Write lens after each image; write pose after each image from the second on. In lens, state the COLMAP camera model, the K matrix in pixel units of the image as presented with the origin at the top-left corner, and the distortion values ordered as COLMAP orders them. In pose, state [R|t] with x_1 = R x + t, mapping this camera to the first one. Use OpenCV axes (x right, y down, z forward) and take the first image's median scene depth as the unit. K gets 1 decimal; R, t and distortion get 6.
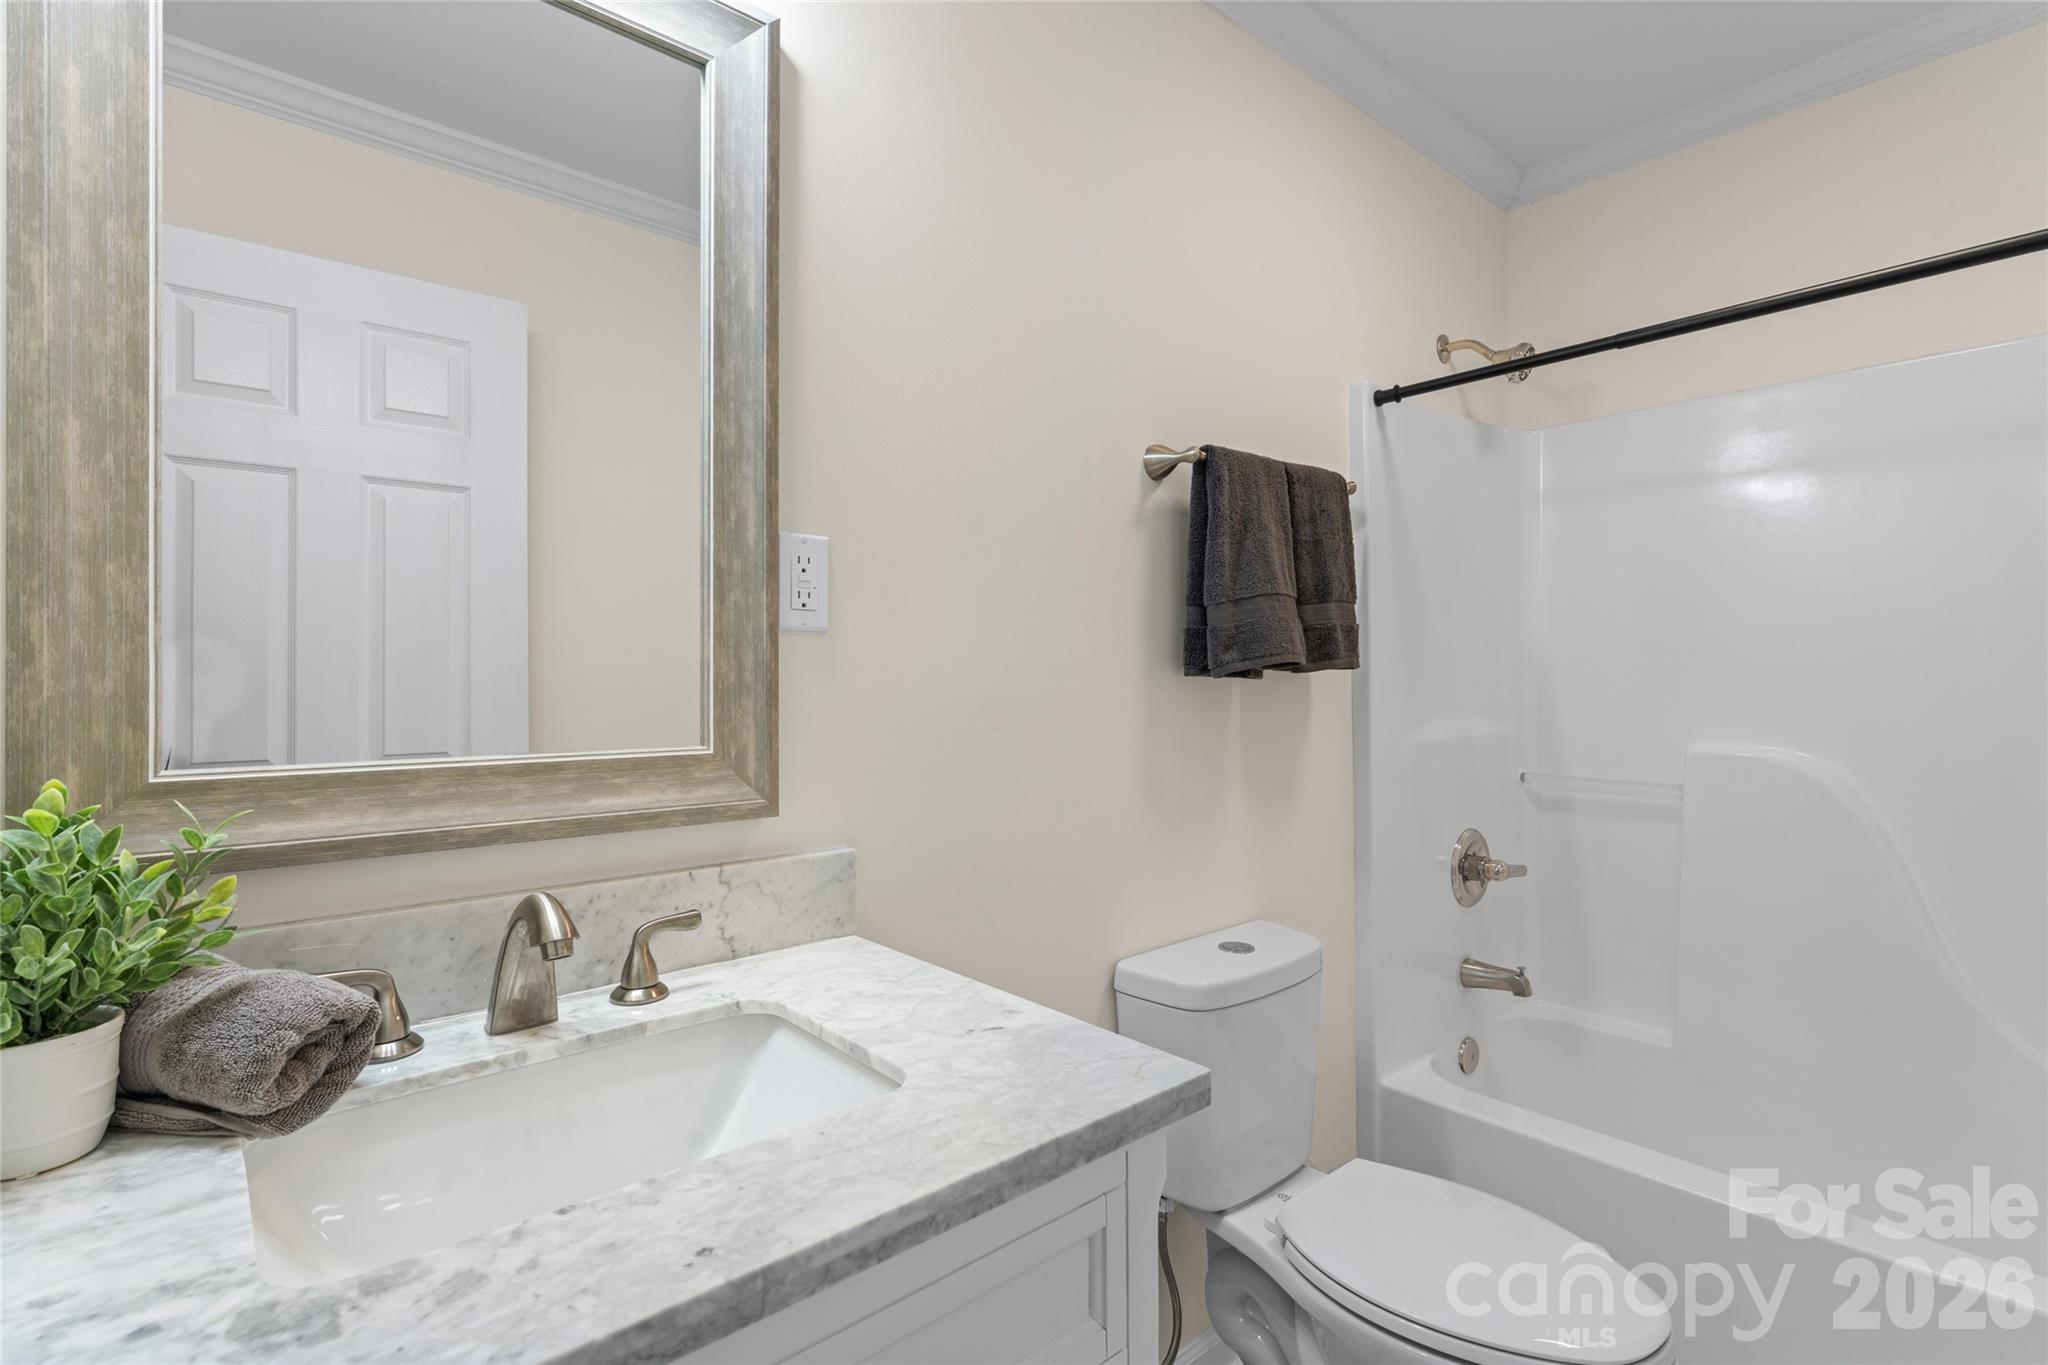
lens RADIAL K [[949.5, 0, 1024.7], [0, 949.5, 678.4], [0, 0, 1]] dist [0.002240, 0.000873]
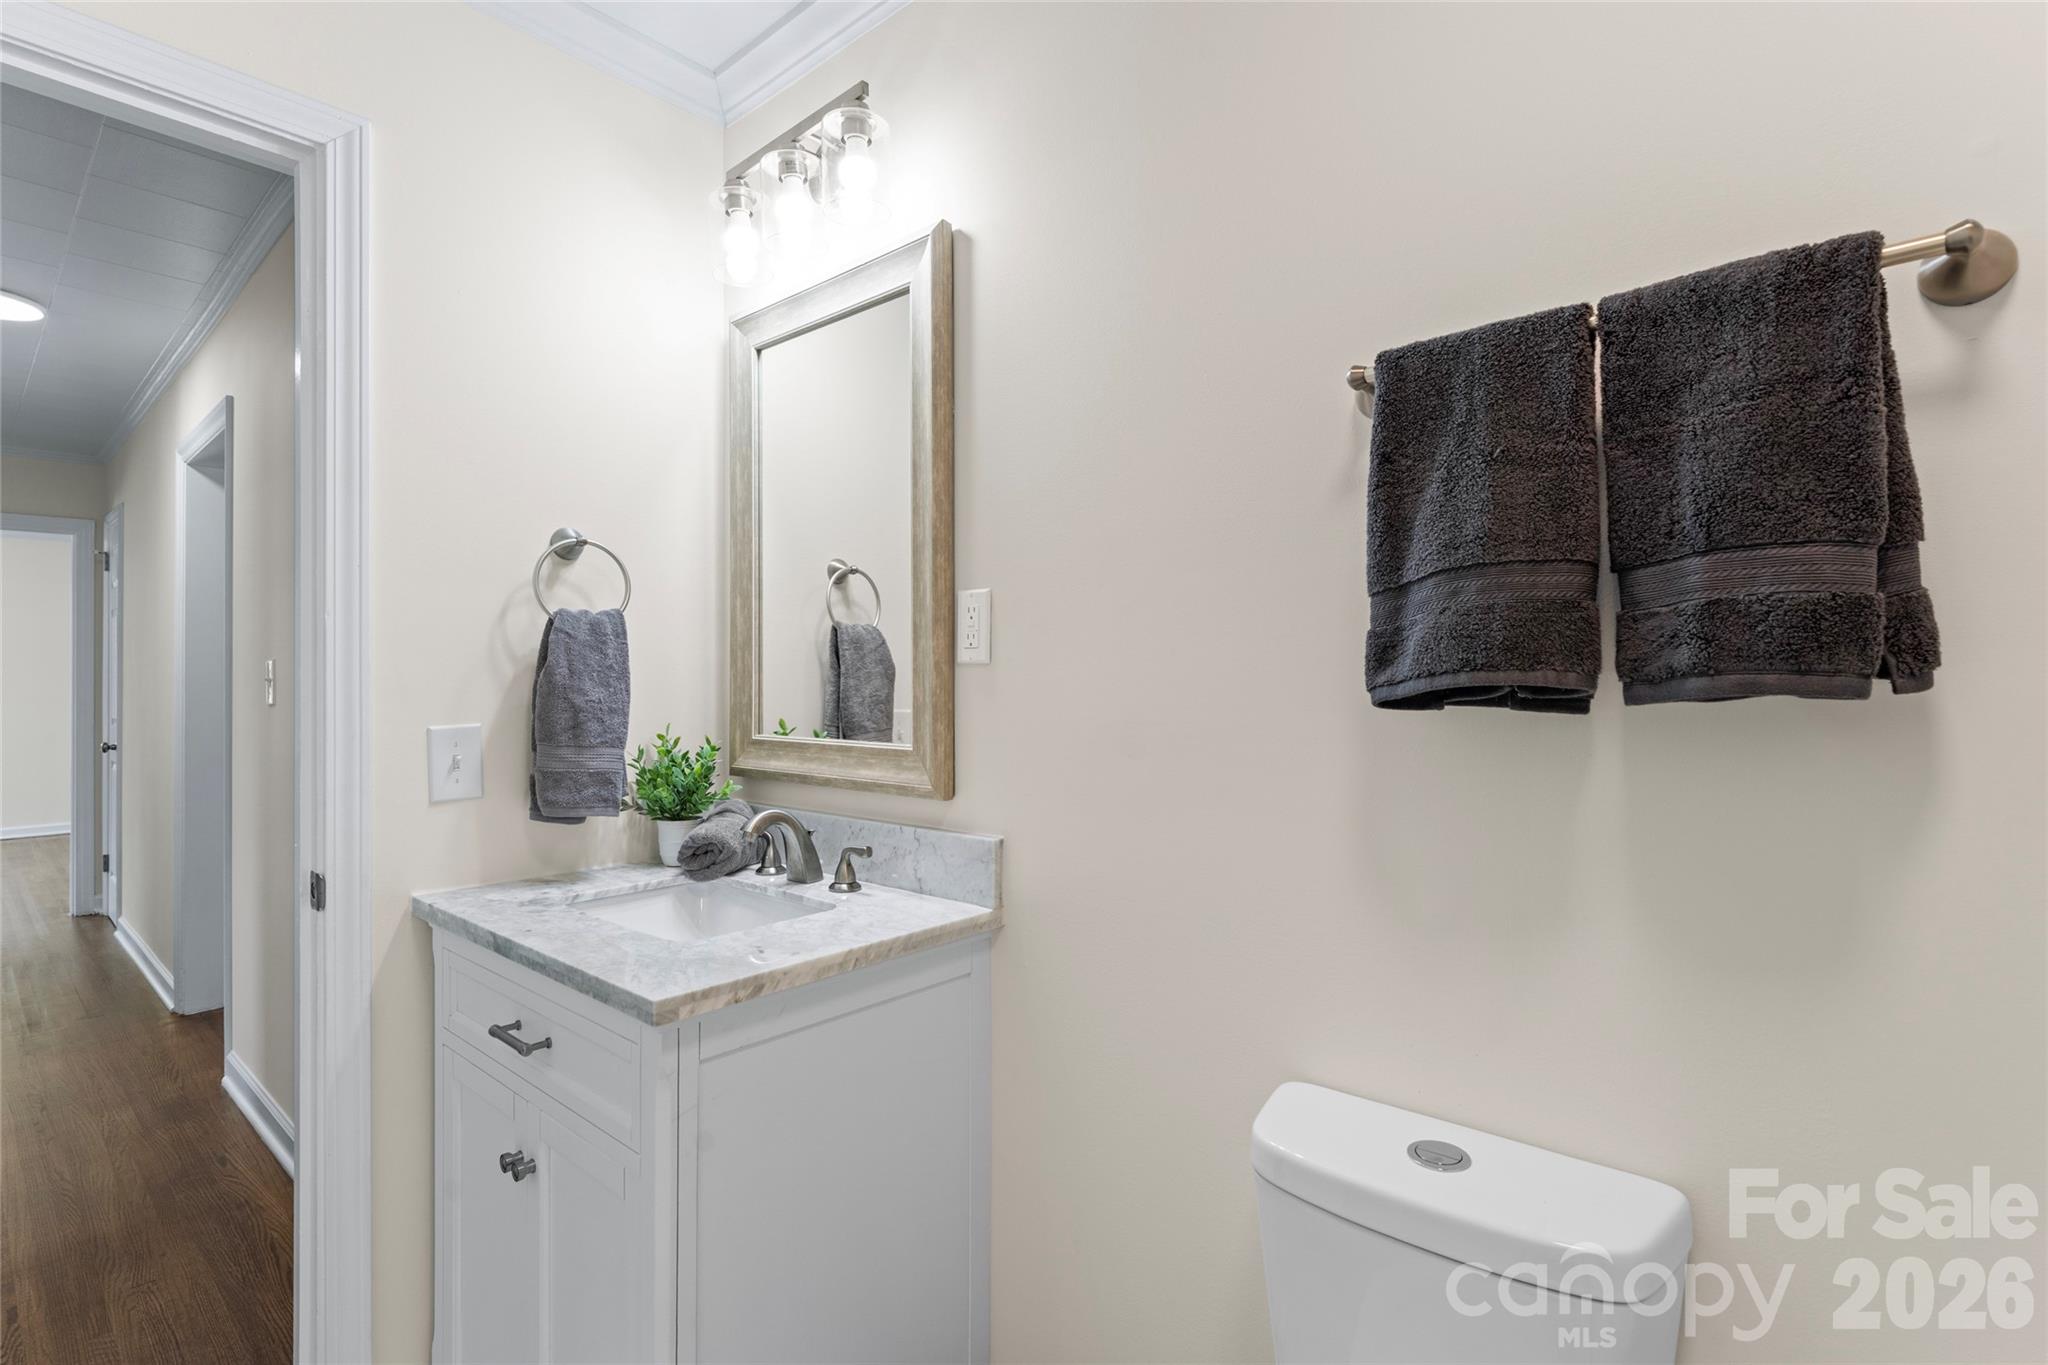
lens RADIAL K [[949.5, 0, 1025.7], [0, 949.5, 679.6], [0, 0, 1]] dist [0.002240, 0.000873]
pose [[0.137128, 0.003844, -0.990546, 1.284888], [0.004029, 0.999982, 0.004439, -0.041182], [0.990545, -0.004599, 0.137110, 1.070607]]
